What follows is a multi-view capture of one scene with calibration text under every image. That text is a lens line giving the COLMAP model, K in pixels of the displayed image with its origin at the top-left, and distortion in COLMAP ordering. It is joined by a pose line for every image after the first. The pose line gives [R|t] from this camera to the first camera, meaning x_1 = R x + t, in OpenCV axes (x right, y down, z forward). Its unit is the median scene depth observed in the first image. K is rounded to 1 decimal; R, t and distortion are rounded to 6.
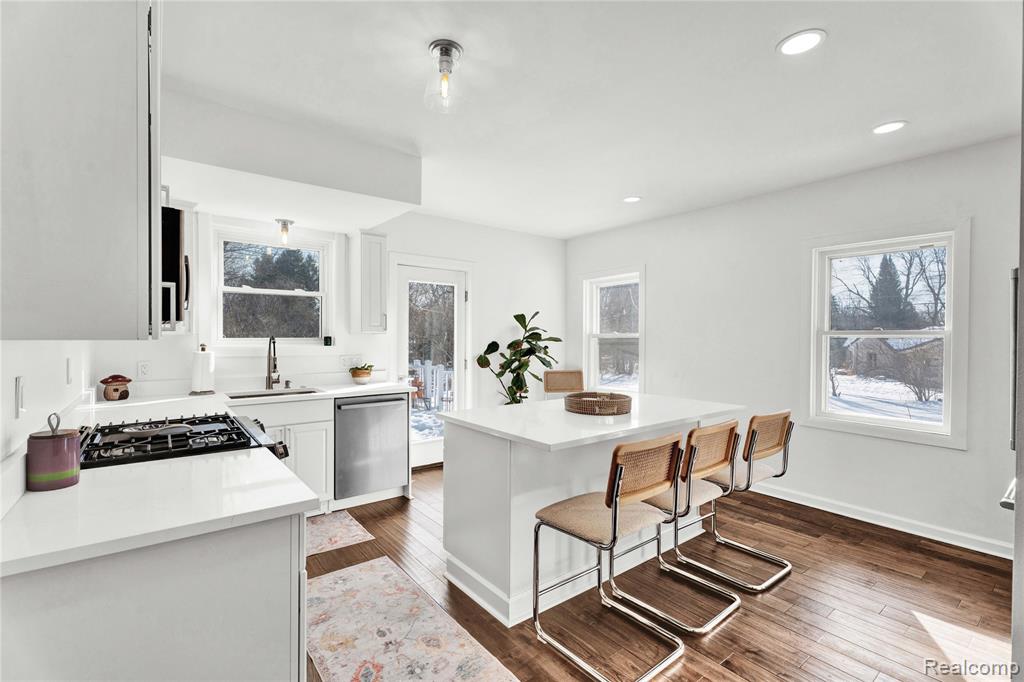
lens RADIAL K [[457.8, 0, 508.5], [0, 457.8, 341.1], [0, 0, 1]] dist [0.005023, -0.002448]
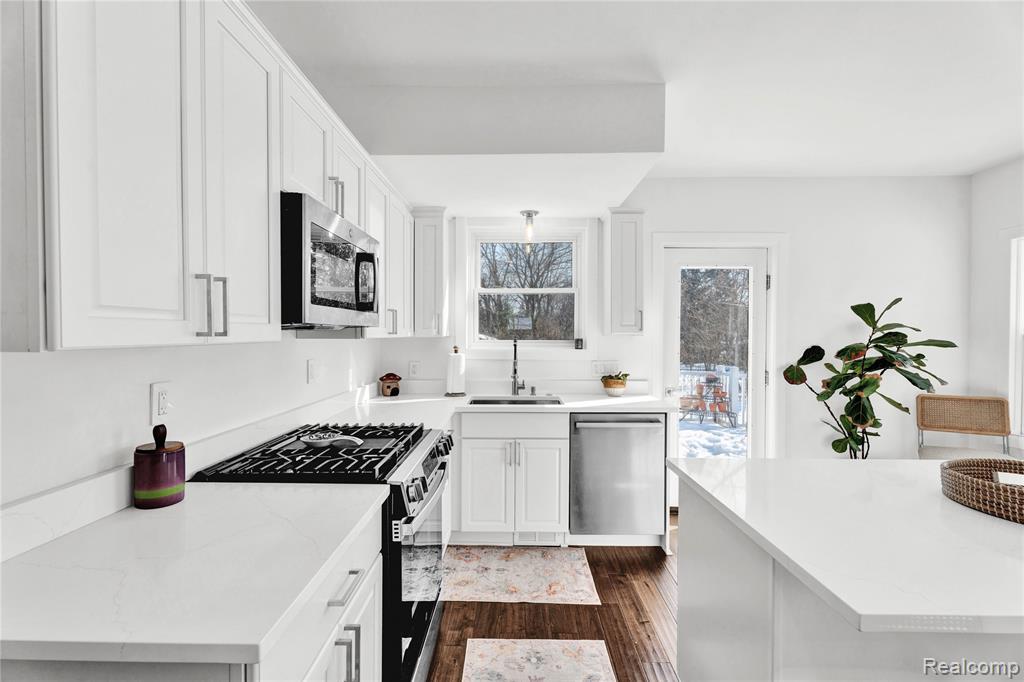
lens RADIAL K [[457.8, 0, 507.4], [0, 457.8, 341.9], [0, 0, 1]] dist [0.005023, -0.002448]
pose [[0.779328, 0.007722, -0.626568, 0.053252], [-0.005501, 0.999970, 0.005481, -0.008653], [0.626592, -0.000825, 0.779347, 0.260897]]
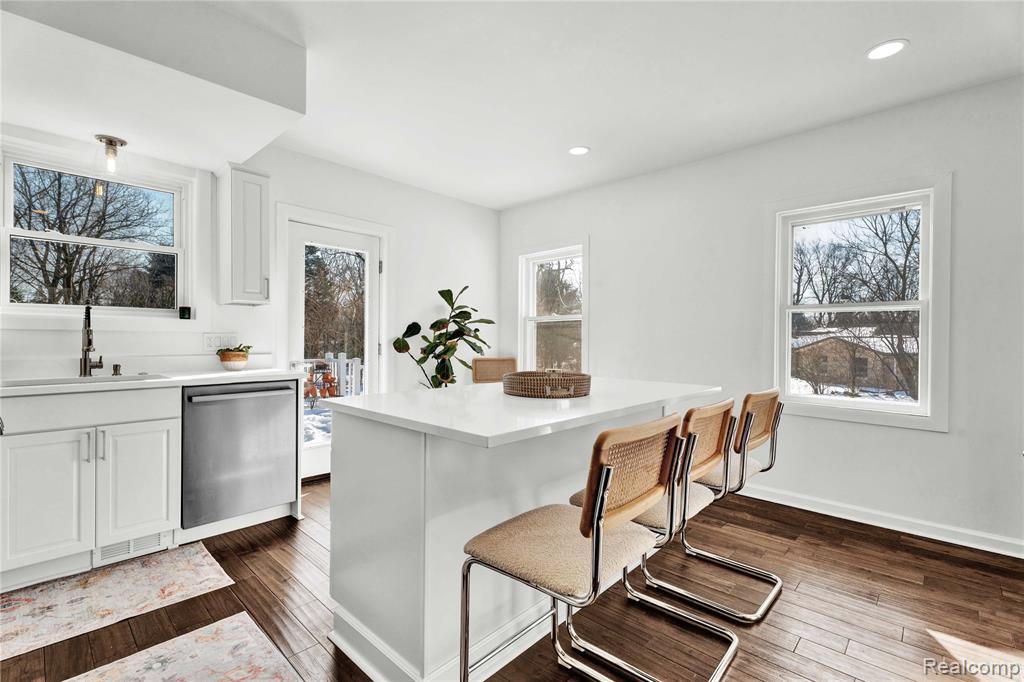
lens RADIAL K [[457.8, 0, 507.8], [0, 457.8, 340.0], [0, 0, 1]] dist [0.005023, -0.002448]
pose [[0.988258, 0.001984, 0.152780, 0.012075], [-0.001288, 0.999988, -0.004653, 0.052197], [-0.152788, 0.004401, 0.988249, 0.204371]]
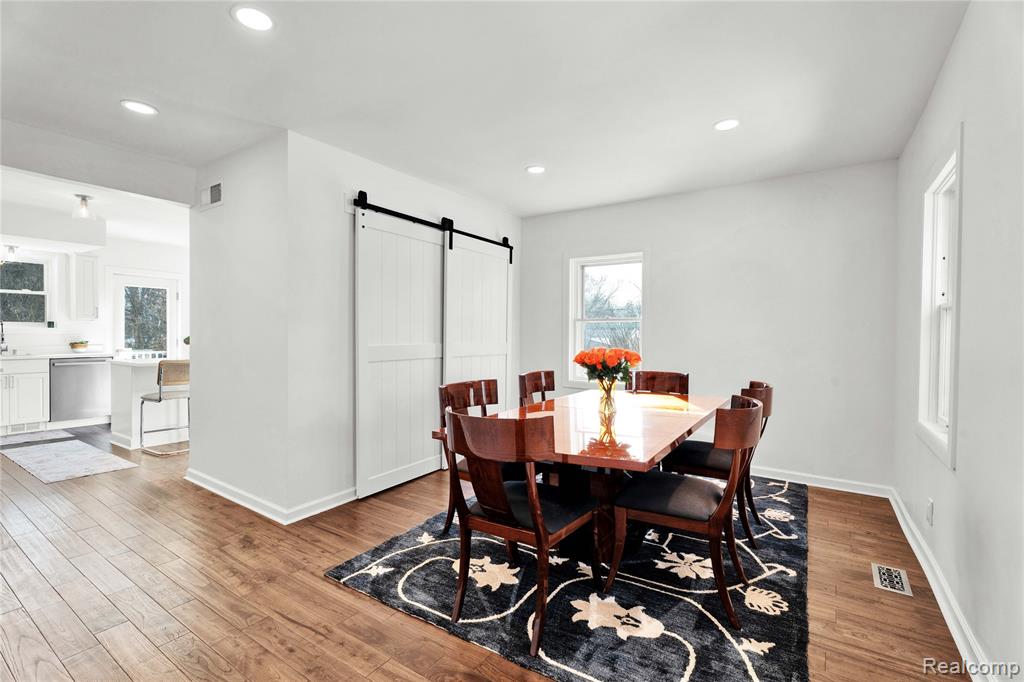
lens RADIAL K [[457.8, 0, 508.4], [0, 457.8, 342.8], [0, 0, 1]] dist [0.005023, -0.002448]
pose [[0.948371, 0.001338, 0.317159, 0.620376], [-0.005059, 0.999928, 0.010908, 0.039869], [-0.317122, -0.011949, 0.948310, -1.017750]]
